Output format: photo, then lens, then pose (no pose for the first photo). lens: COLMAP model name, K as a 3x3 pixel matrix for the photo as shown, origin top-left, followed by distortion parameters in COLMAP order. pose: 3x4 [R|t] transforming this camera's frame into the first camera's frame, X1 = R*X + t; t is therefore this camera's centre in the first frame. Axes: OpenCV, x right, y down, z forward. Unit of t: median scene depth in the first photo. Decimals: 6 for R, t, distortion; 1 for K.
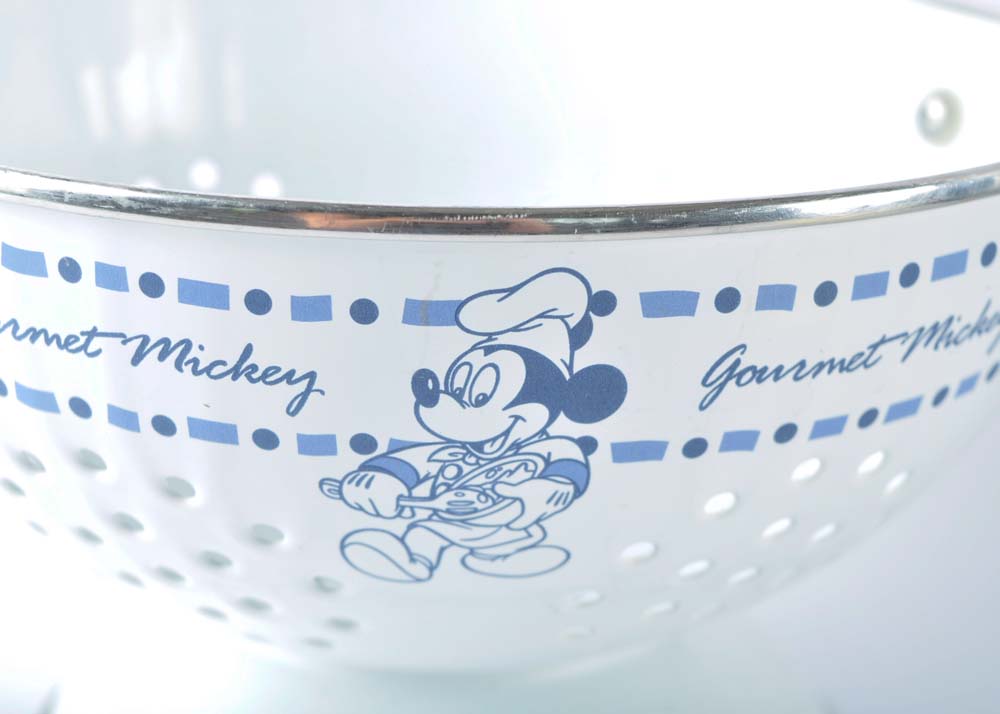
lens RADIAL K [[2406.4, 0, 500.0], [0, 2406.4, 357.0], [0, 0, 1]] dist [0.097834, -0.255747]
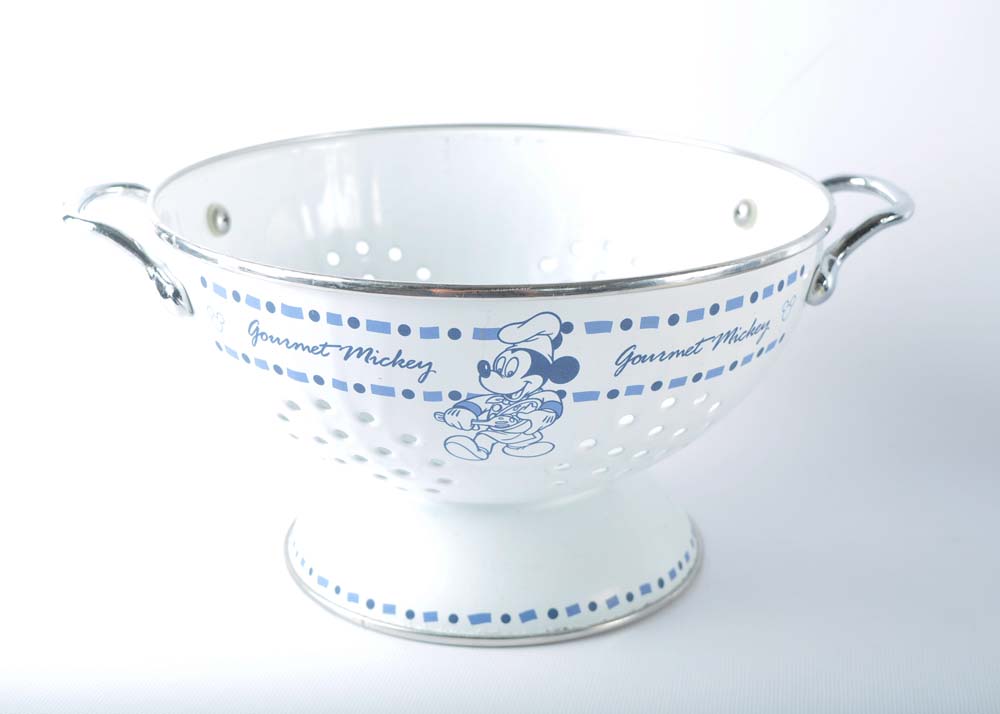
lens RADIAL K [[1685.7, 0, 500.0], [0, 1685.7, 357.0], [0, 0, 1]] dist [0.002819, 0.012007]
pose [[0.999741, -0.018732, -0.012961, 0.002451], [0.019163, 0.999240, 0.033954, -0.046245], [0.012315, -0.034194, 0.999339, -0.464869]]
